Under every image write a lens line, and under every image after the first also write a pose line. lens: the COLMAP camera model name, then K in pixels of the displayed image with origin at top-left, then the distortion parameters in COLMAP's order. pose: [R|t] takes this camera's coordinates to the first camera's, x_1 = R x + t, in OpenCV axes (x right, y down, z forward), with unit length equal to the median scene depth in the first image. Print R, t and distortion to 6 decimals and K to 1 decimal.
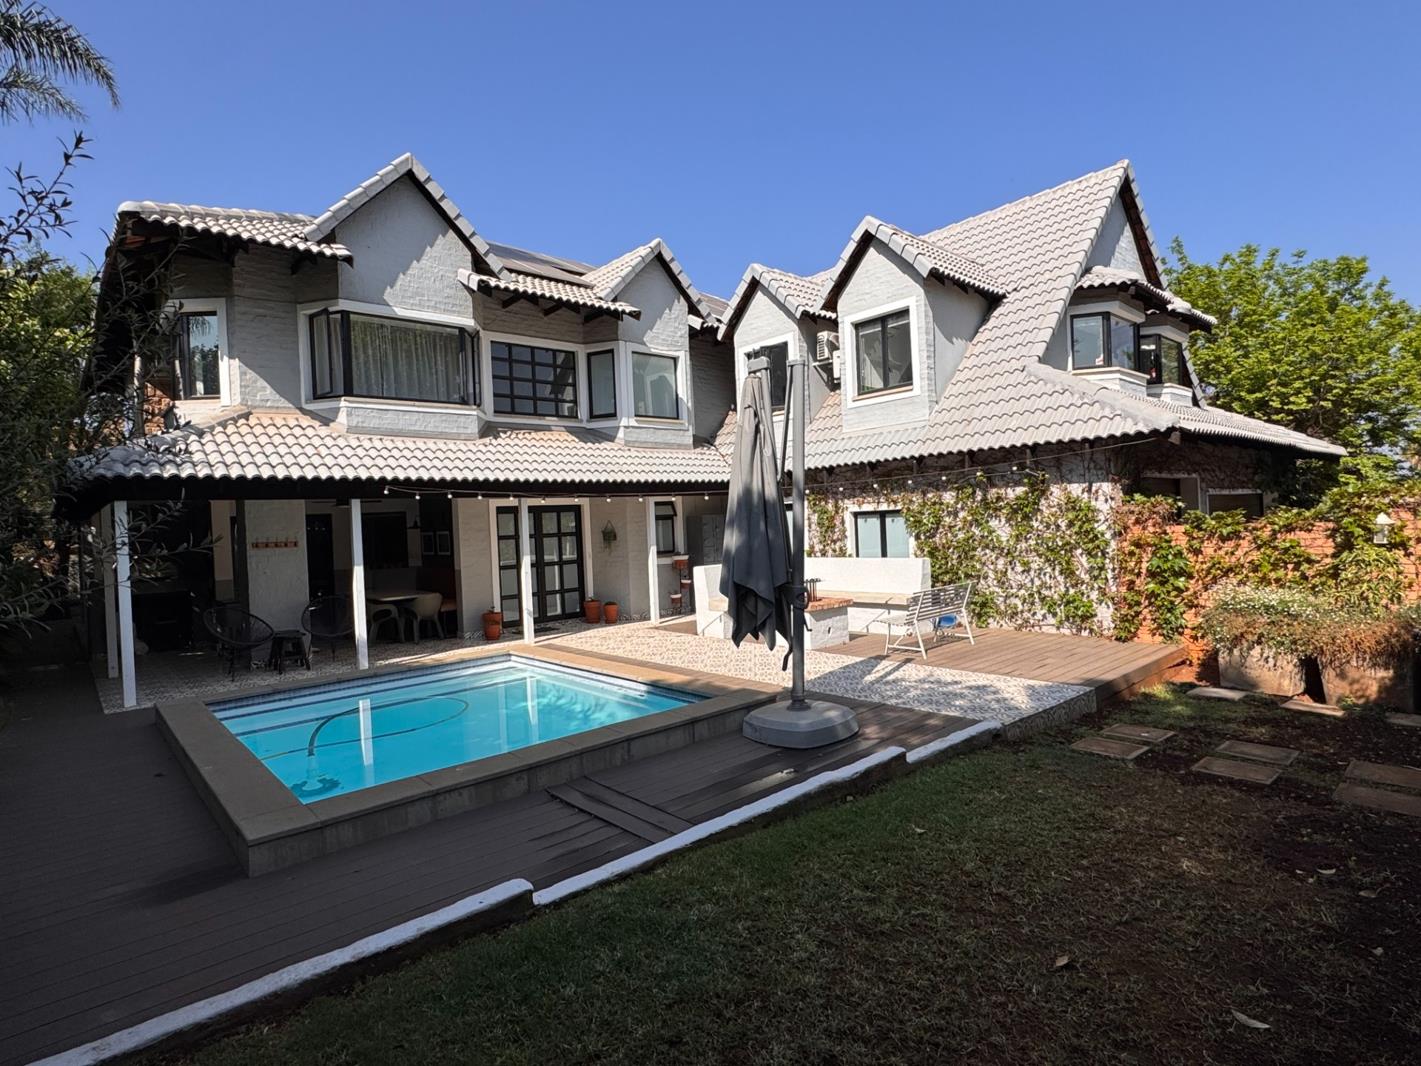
lens RADIAL K [[742.0, 0, 710.5], [0, 742.0, 533.0], [0, 0, 1]] dist [-0.000097, -0.000071]
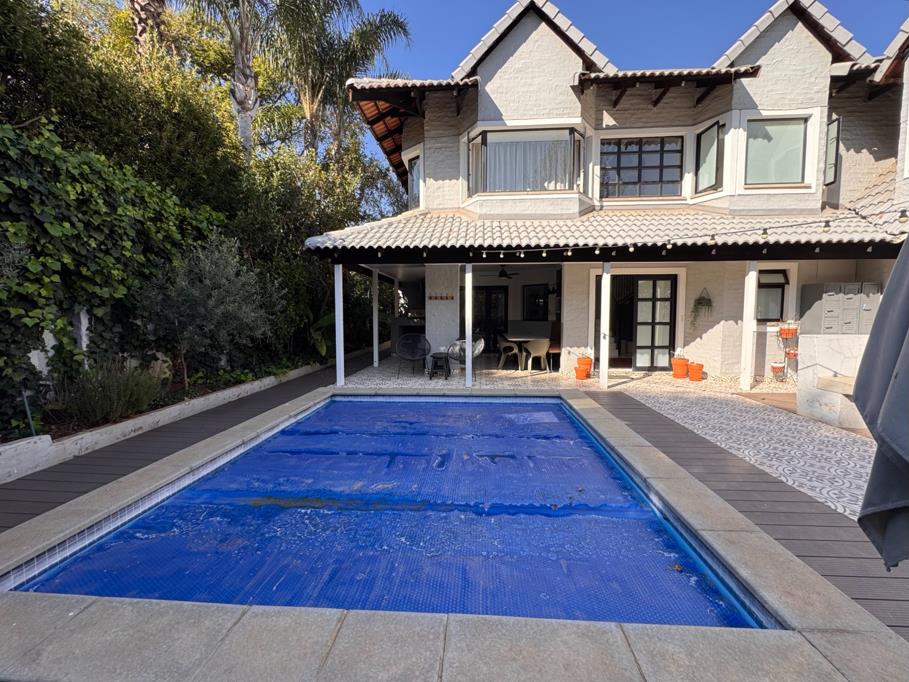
lens RADIAL K [[385.1, 0, 453.8], [0, 385.1, 336.4], [0, 0, 1]] dist [0.001537, 0.000397]
pose [[0.702351, 0.086336, -0.706575, 0.010393], [-0.038381, 0.995767, 0.083520, 0.022307], [0.710795, -0.031542, 0.702692, 0.359387]]
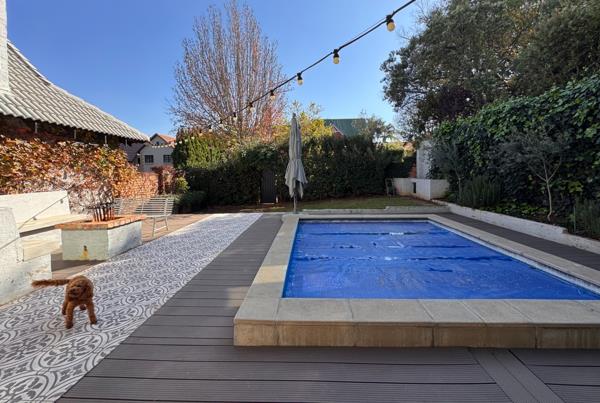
lens RADIAL K [[256.0, 0, 300.0], [0, 256.0, 201.5], [0, 0, 1]] dist [-0.001785, -0.000198]
pose [[-0.728271, -0.024957, 0.684835, -0.358878], [0.056130, 0.993807, 0.095906, 0.027847], [-0.682987, 0.108286, -0.722359, 0.885999]]
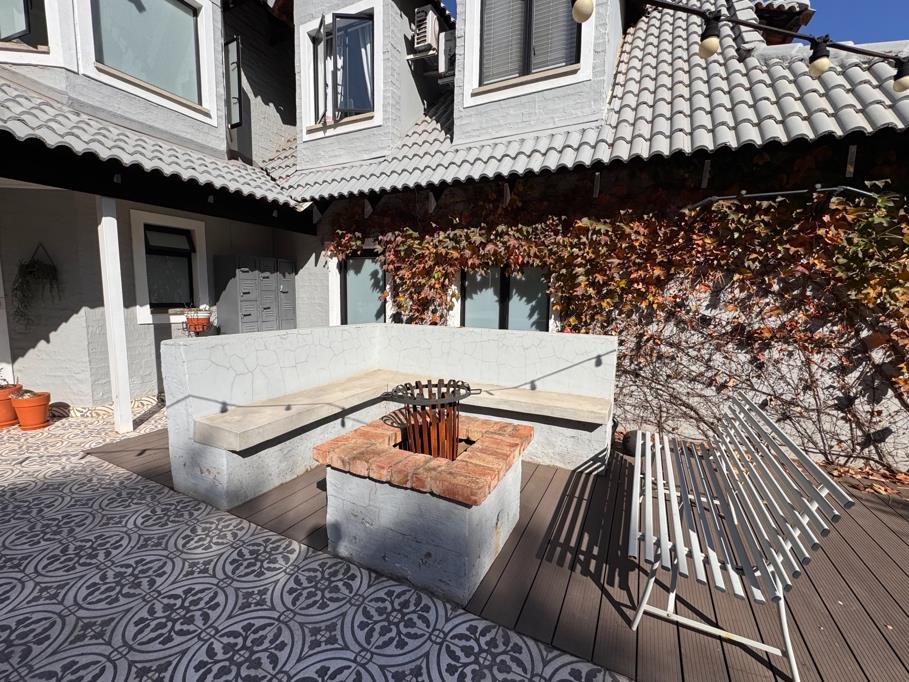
lens RADIAL K [[380.3, 0, 454.5], [0, 380.3, 341.0], [0, 0, 1]] dist [-0.000862, -0.000300]
pose [[0.925000, 0.014989, 0.379671, 0.046517], [-0.053770, 0.994330, 0.091747, 0.013898], [-0.376143, -0.105281, 0.920561, 0.646513]]
